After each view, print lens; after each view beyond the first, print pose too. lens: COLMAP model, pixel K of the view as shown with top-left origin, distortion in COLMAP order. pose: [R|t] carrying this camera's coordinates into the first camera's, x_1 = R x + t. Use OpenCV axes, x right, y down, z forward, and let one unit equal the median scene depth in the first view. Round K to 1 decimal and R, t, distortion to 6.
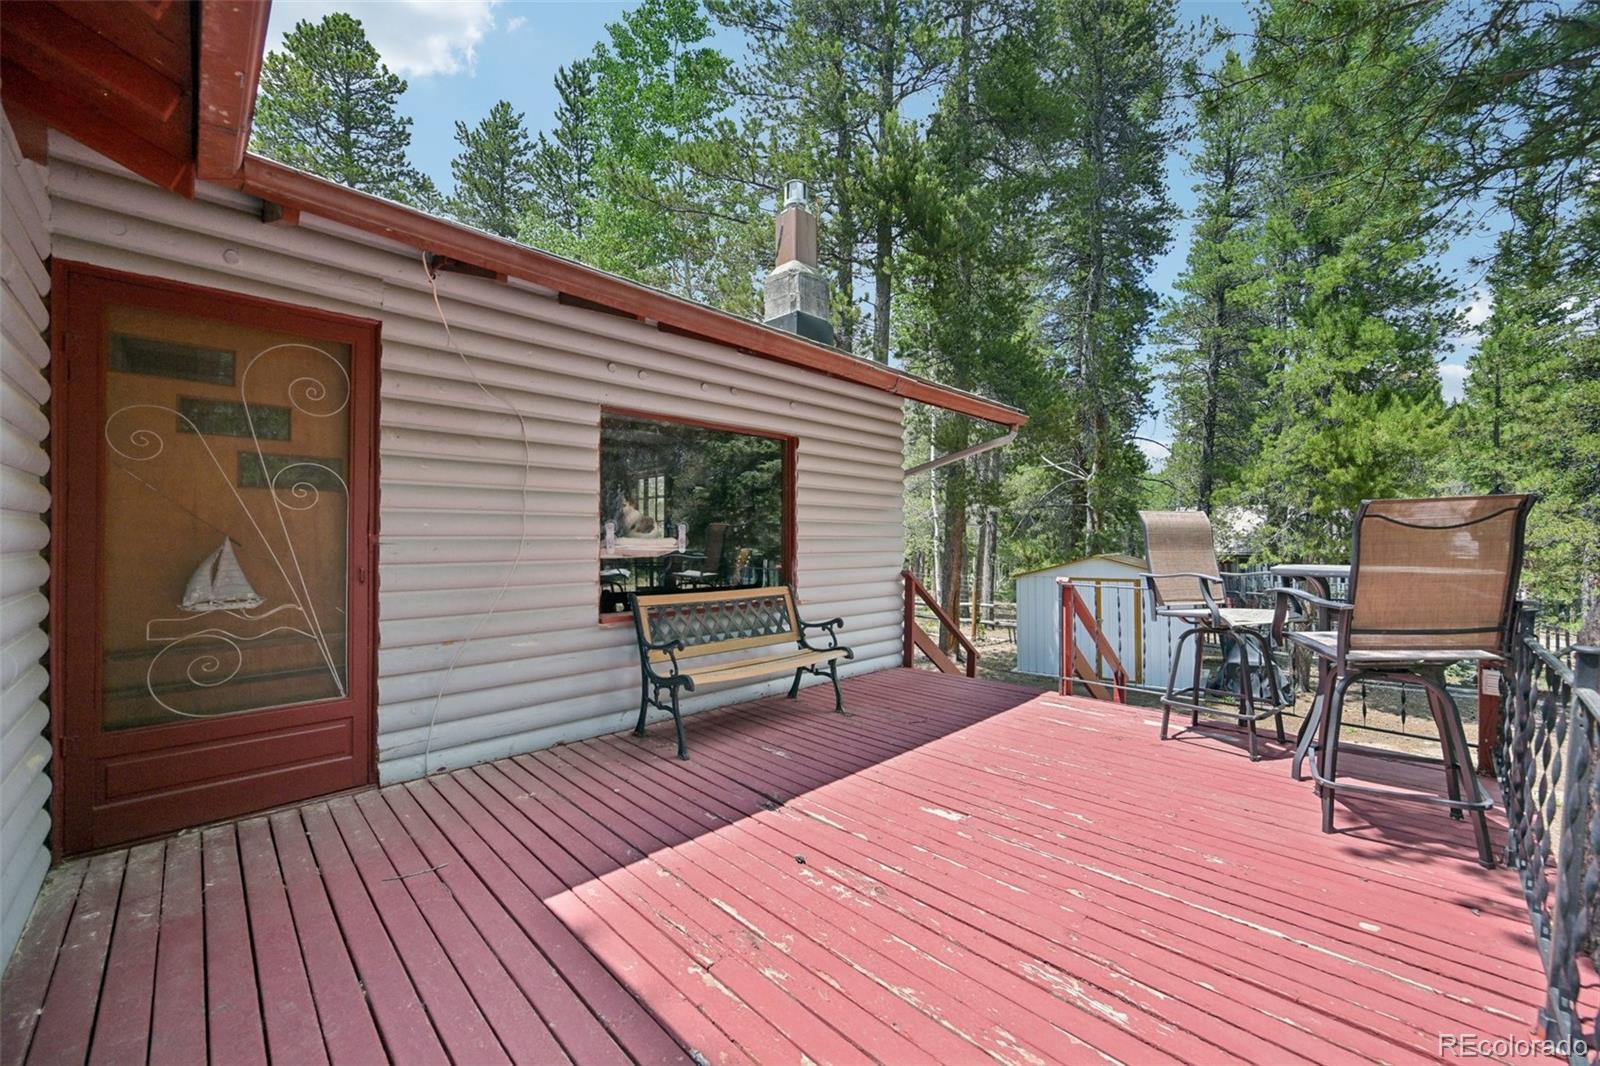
lens RADIAL K [[627.6, 0, 802.0], [0, 627.6, 539.1], [0, 0, 1]] dist [0.004698, 0.000085]
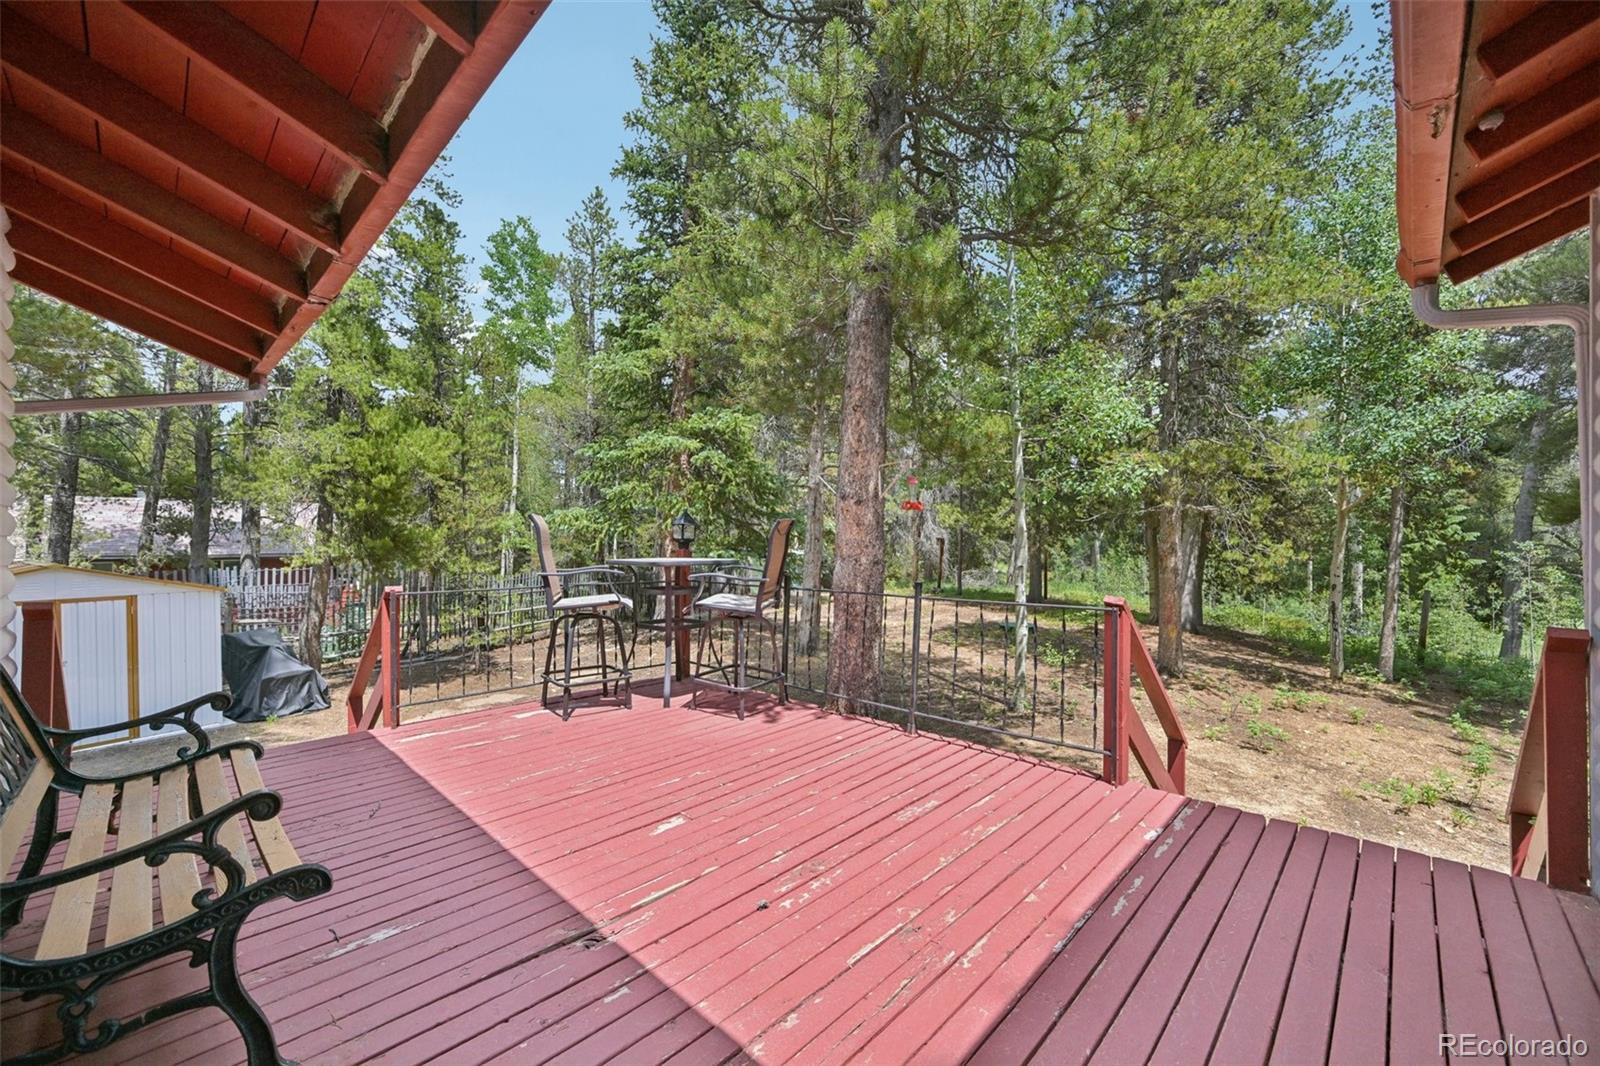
lens RADIAL K [[627.6, 0, 800.5], [0, 627.6, 539.3], [0, 0, 1]] dist [0.004698, 0.000085]
pose [[-0.039954, 0.006736, 0.999179, -0.862664], [-0.006366, 0.999955, -0.006996, -0.001331], [-0.999181, -0.006640, -0.039909, 0.949516]]
